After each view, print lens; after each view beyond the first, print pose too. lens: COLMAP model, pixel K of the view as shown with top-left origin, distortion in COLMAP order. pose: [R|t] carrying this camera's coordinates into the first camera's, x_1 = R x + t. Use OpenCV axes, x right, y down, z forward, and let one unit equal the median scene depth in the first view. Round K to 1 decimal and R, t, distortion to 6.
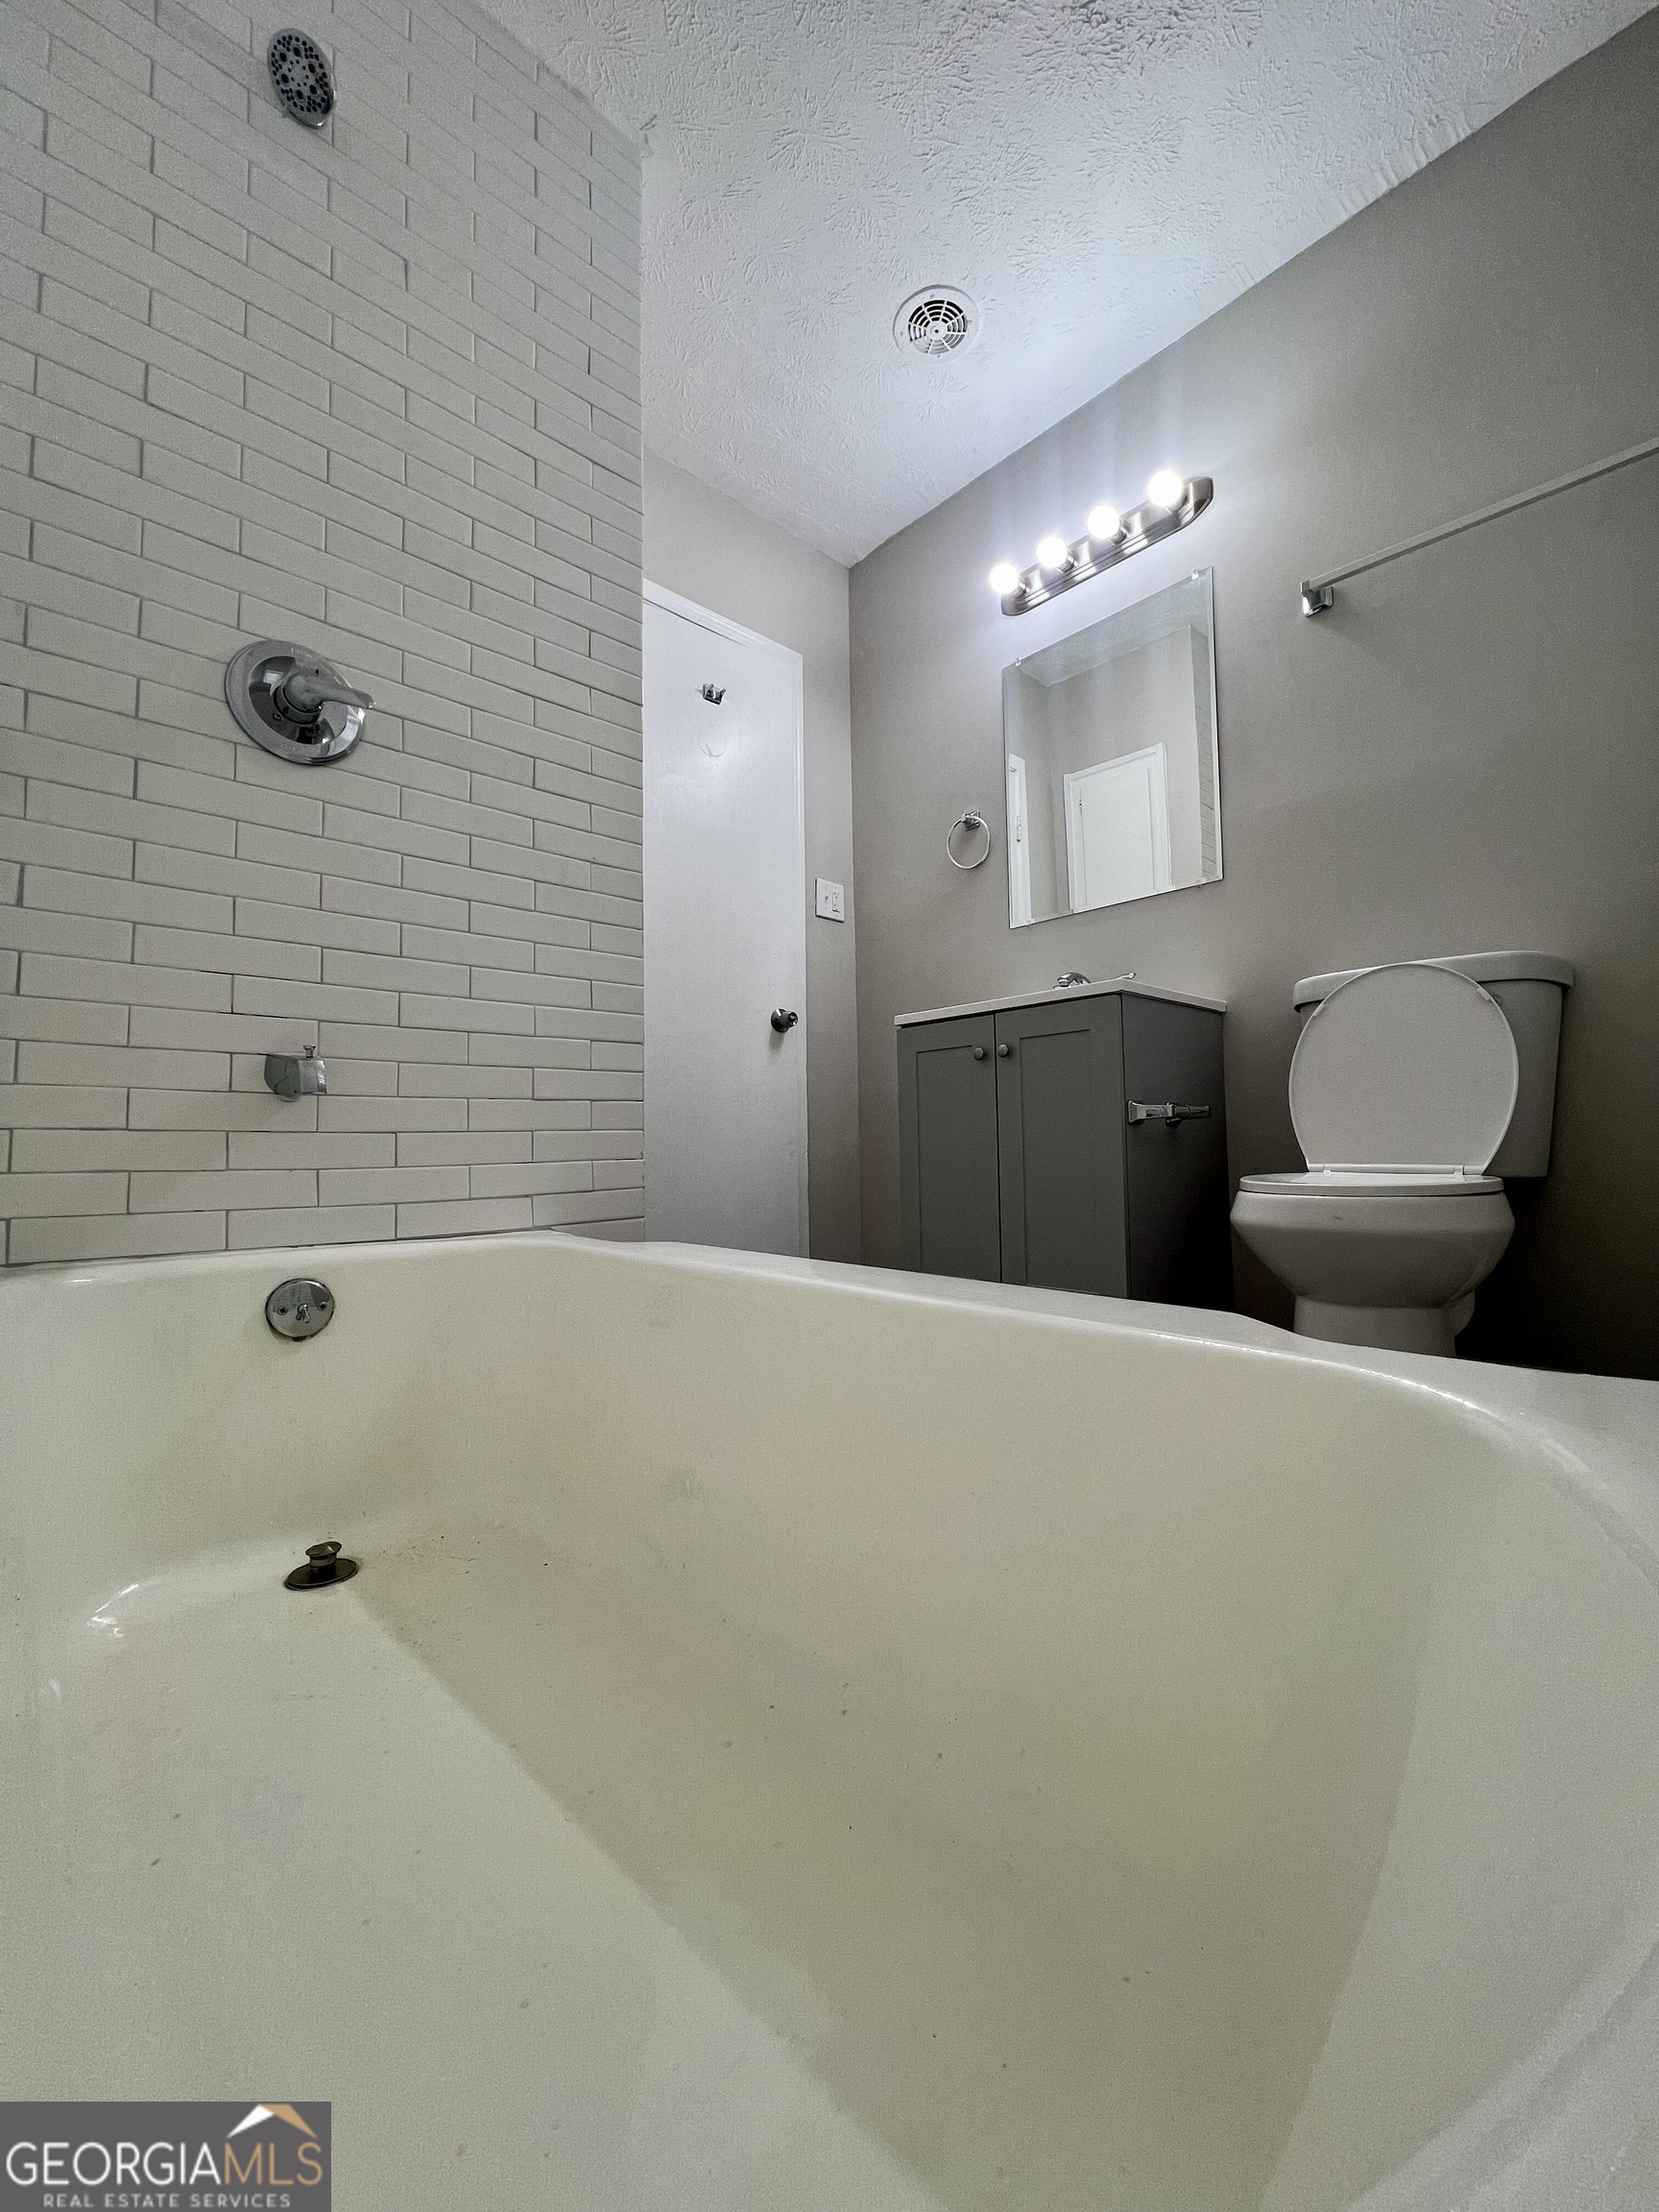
lens RADIAL K [[884.1, 0, 841.0], [0, 884.1, 1105.1], [0, 0, 1]] dist [0.001925, 0.000083]
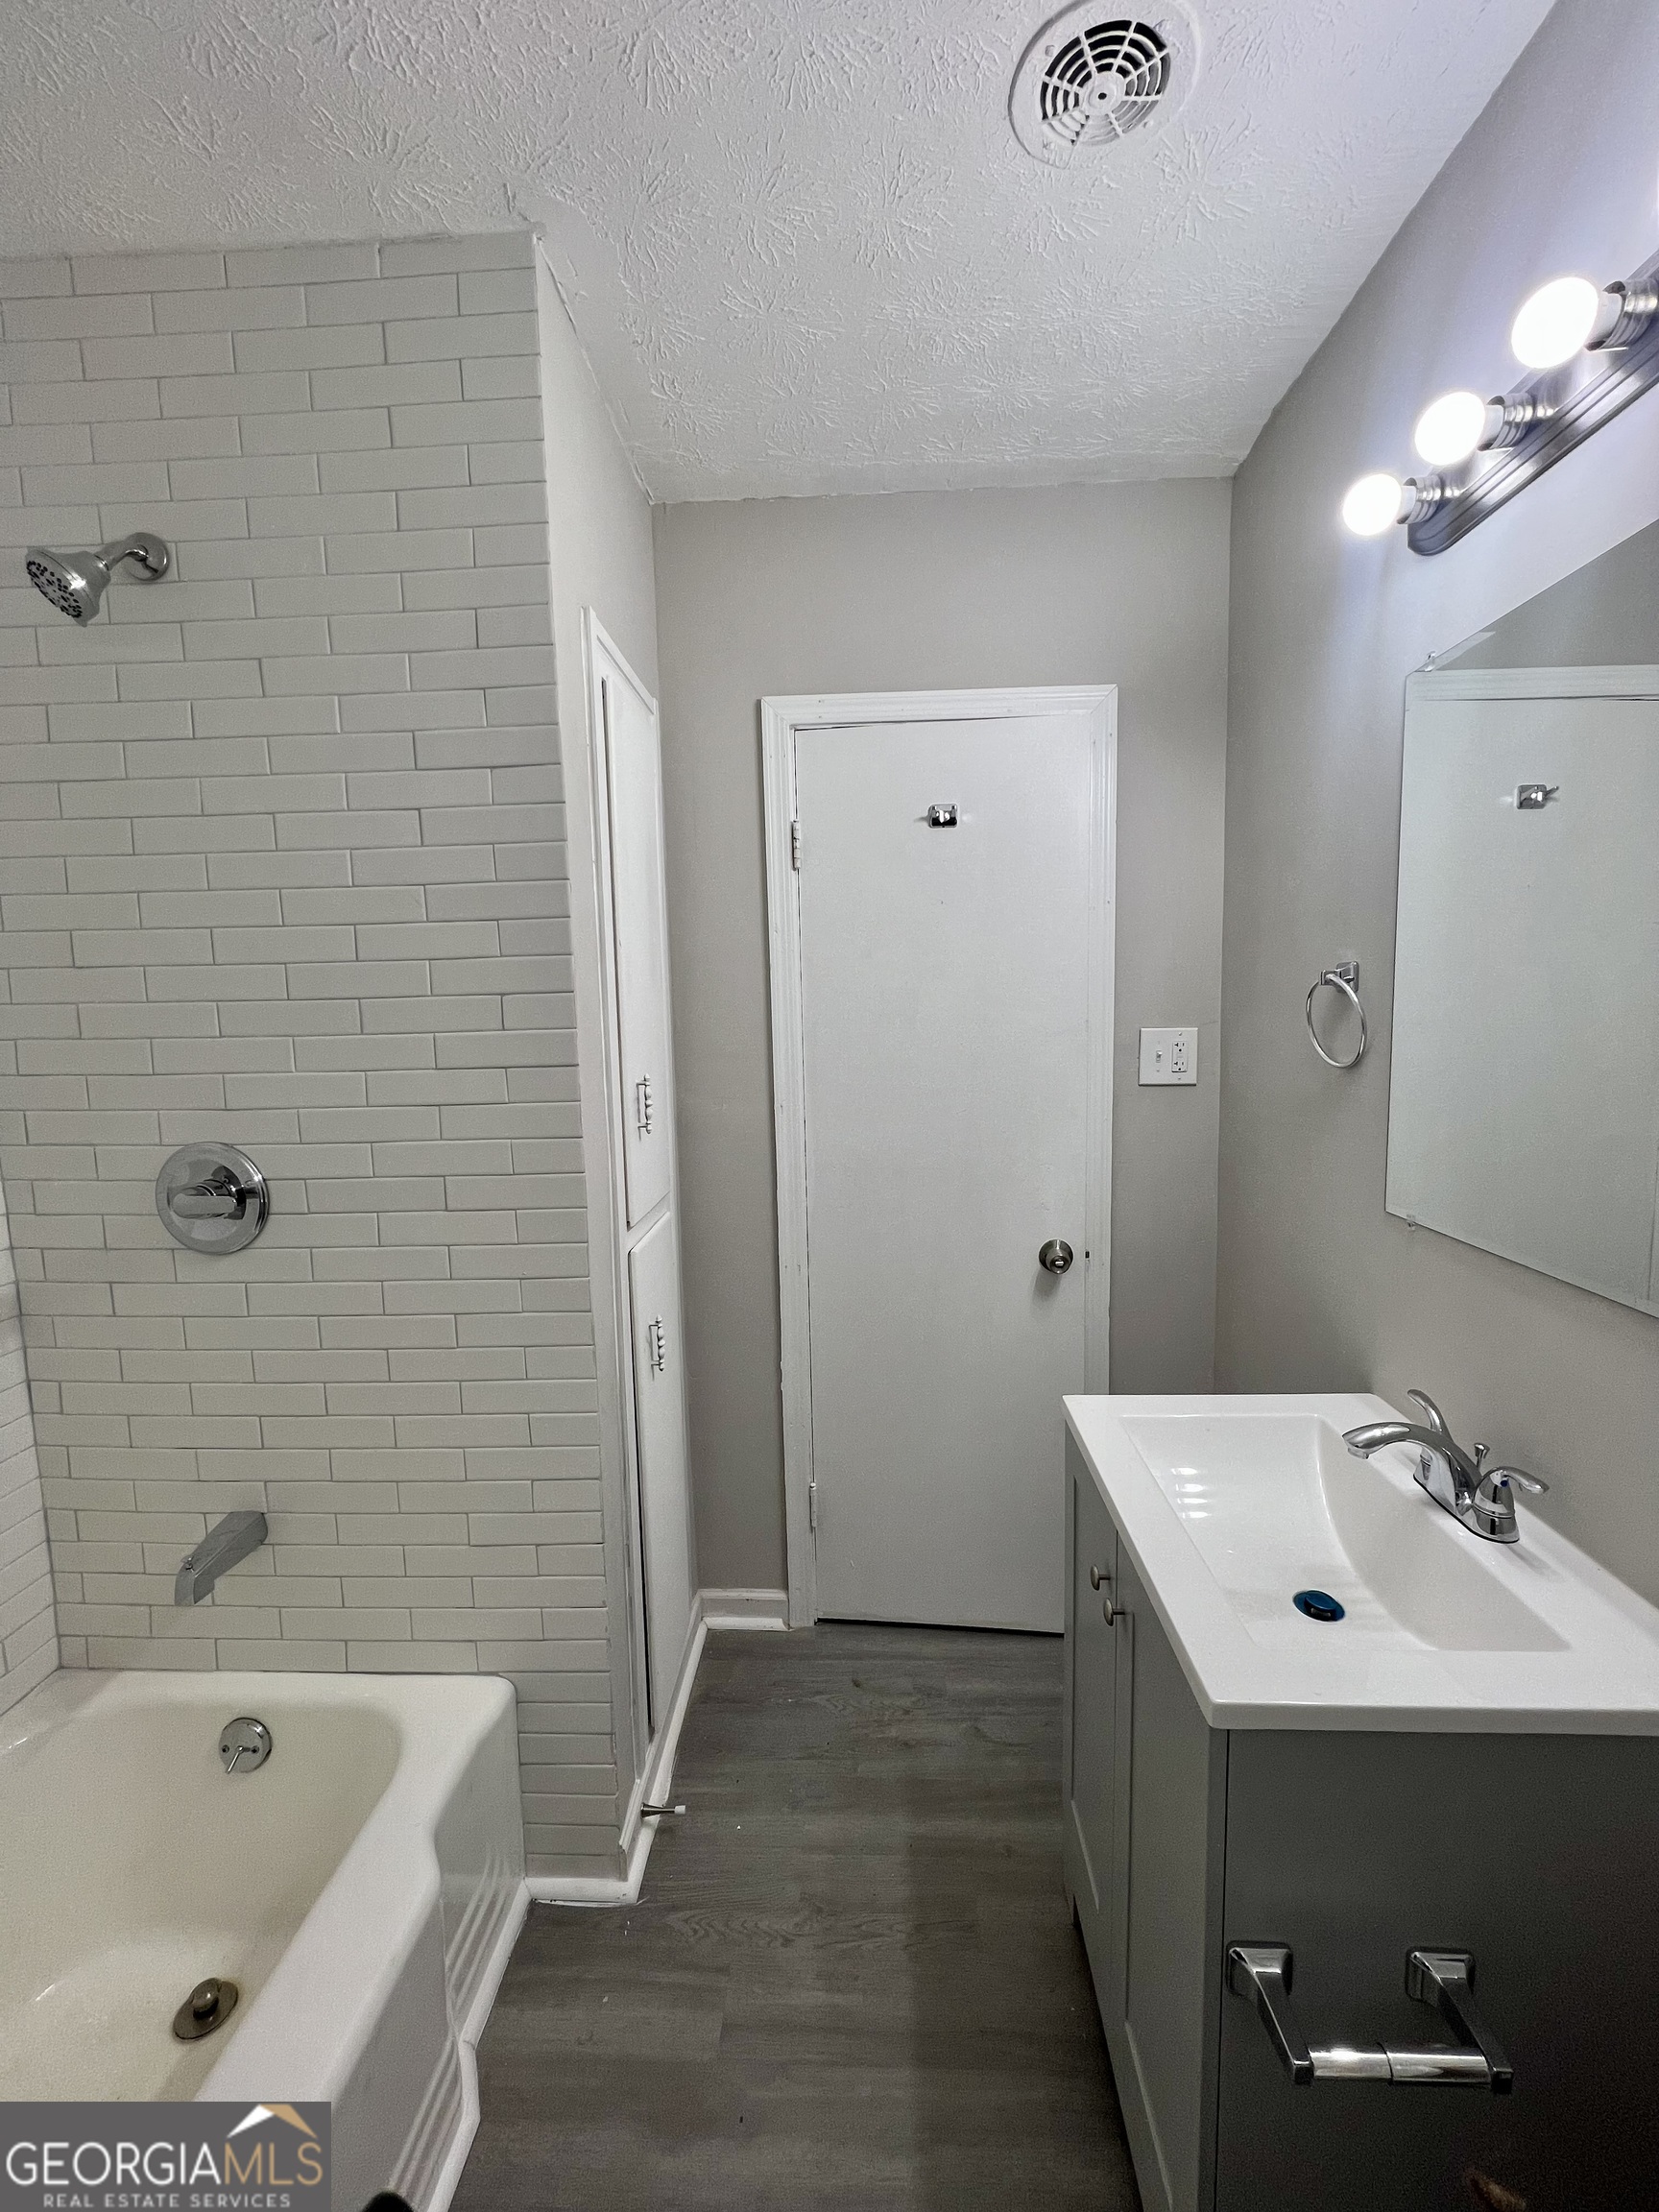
lens RADIAL K [[884.1, 0, 841.0], [0, 884.1, 1105.1], [0, 0, 1]] dist [0.001925, 0.000083]
pose [[0.701605, 0.074618, -0.708648, 0.313539], [0.045717, 0.987739, 0.149269, -0.333540], [0.711098, -0.137125, 0.689592, 0.400180]]
